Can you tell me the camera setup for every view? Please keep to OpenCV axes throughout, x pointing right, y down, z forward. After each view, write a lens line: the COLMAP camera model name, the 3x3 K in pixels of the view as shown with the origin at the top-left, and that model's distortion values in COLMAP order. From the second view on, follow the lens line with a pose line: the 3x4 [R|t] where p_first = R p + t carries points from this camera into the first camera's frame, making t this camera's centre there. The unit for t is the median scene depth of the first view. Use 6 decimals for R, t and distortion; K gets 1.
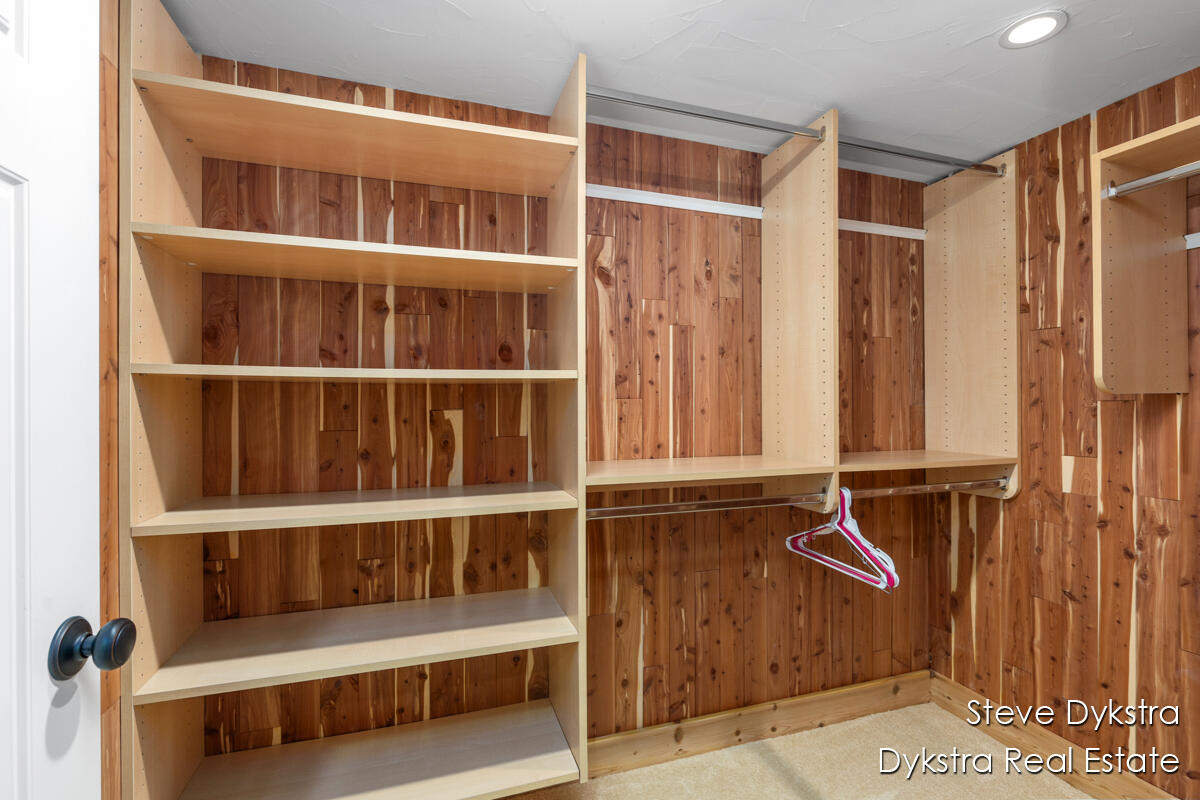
lens RADIAL K [[543.1, 0, 599.2], [0, 543.1, 401.4], [0, 0, 1]] dist [0.002212, 0.000162]
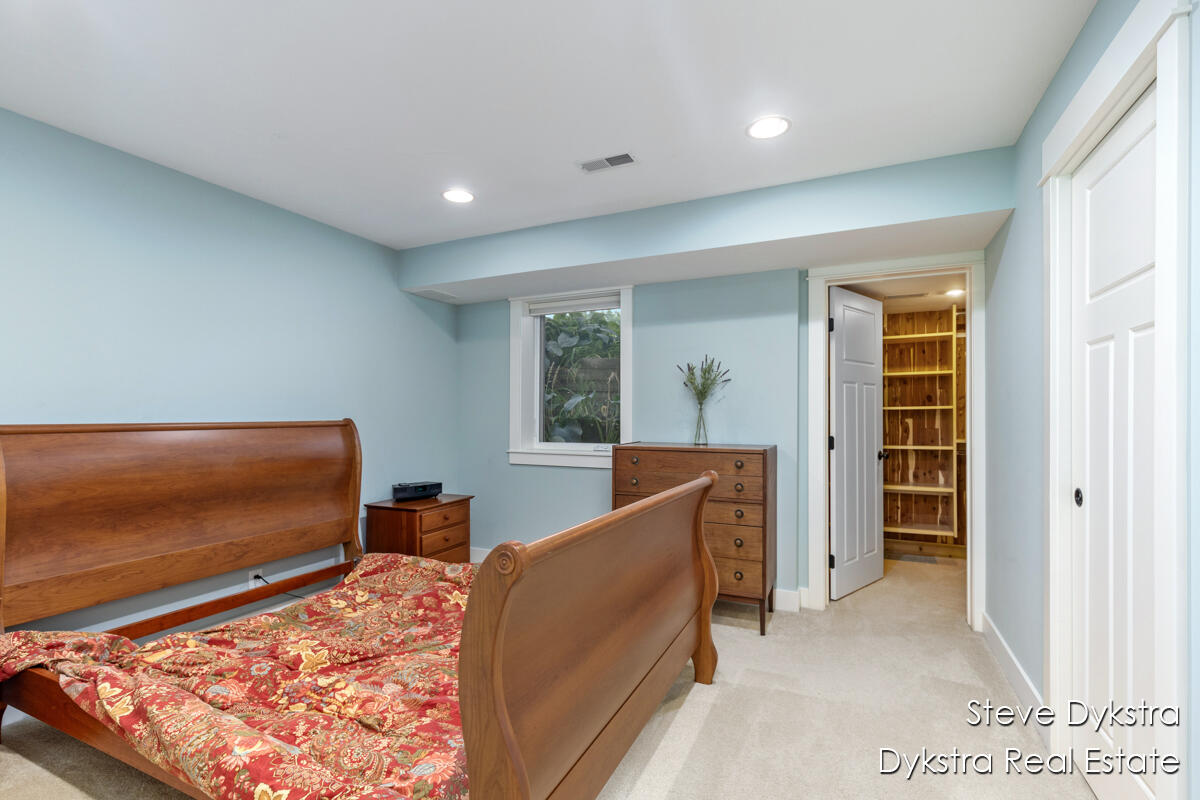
lens RADIAL K [[543.1, 0, 597.9], [0, 543.1, 405.1], [0, 0, 1]] dist [0.002212, 0.000162]
pose [[0.768453, -0.003539, -0.639896, 0.317035], [0.000241, 0.999986, -0.005242, -0.042475], [0.639906, 0.003874, 0.768443, -2.314525]]
